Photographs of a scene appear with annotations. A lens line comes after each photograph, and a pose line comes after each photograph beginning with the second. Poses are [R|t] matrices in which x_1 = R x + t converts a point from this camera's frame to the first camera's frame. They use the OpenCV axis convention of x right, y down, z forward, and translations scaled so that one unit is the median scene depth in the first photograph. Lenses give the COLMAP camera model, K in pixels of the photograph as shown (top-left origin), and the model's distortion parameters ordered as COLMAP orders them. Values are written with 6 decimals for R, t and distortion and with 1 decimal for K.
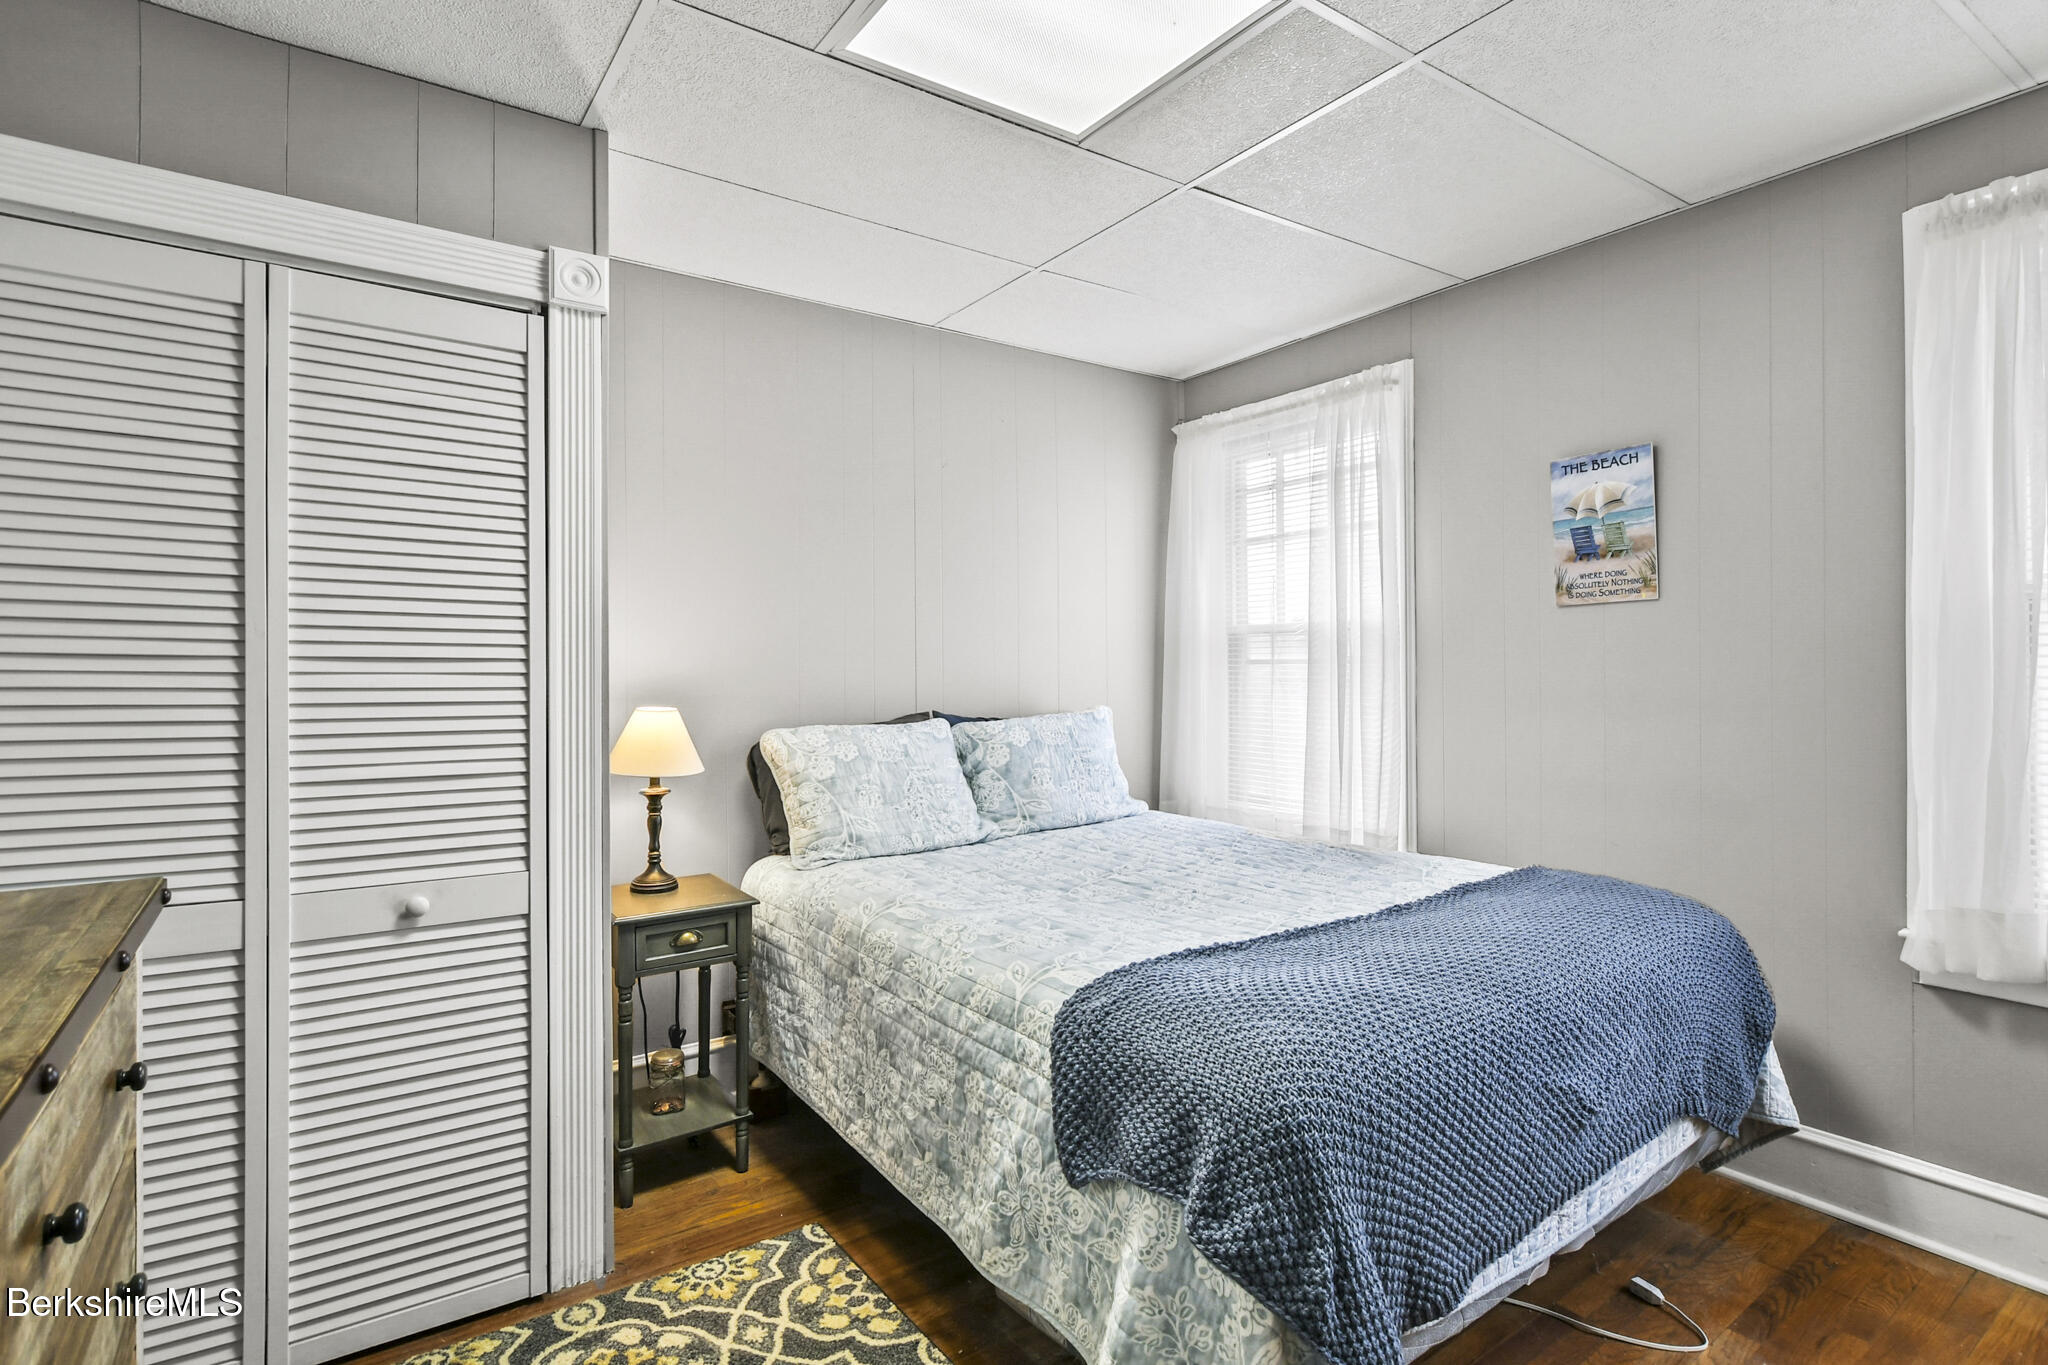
lens RADIAL K [[1021.1, 0, 1009.2], [0, 1021.1, 676.2], [0, 0, 1]] dist [-0.000654, 0.000433]
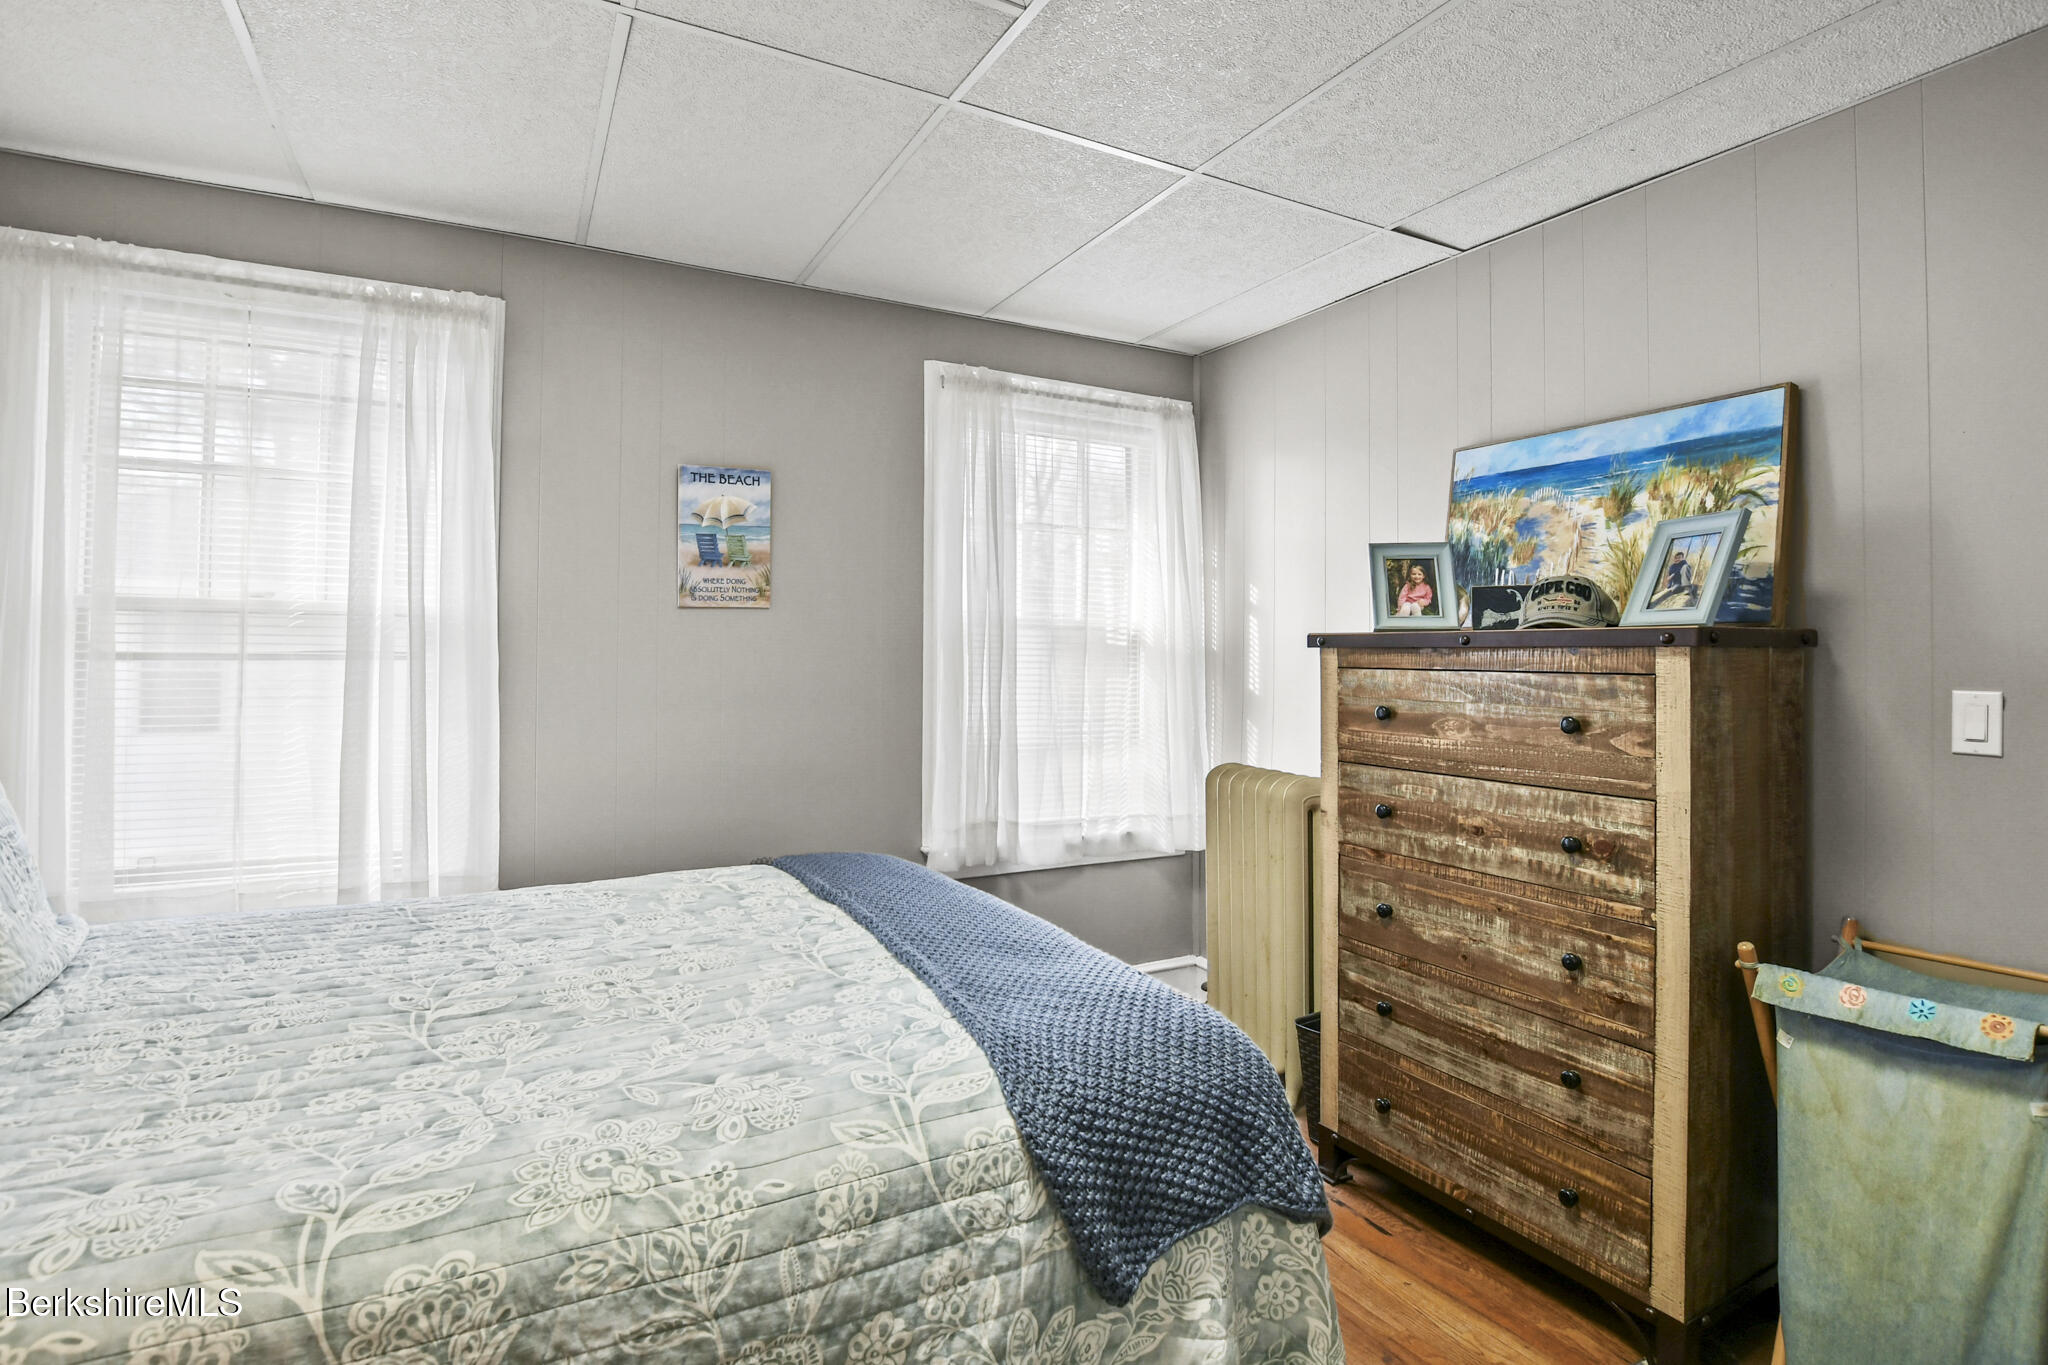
lens RADIAL K [[994.0, 0, 1007.8], [0, 994.0, 654.3], [0, 0, 1]] dist [-0.025555, -0.000027]
pose [[0.104521, 0.014355, 0.994419, -0.515283], [0.004621, 0.999878, -0.014919, -0.005716], [-0.994512, 0.006154, 0.104442, 0.705555]]
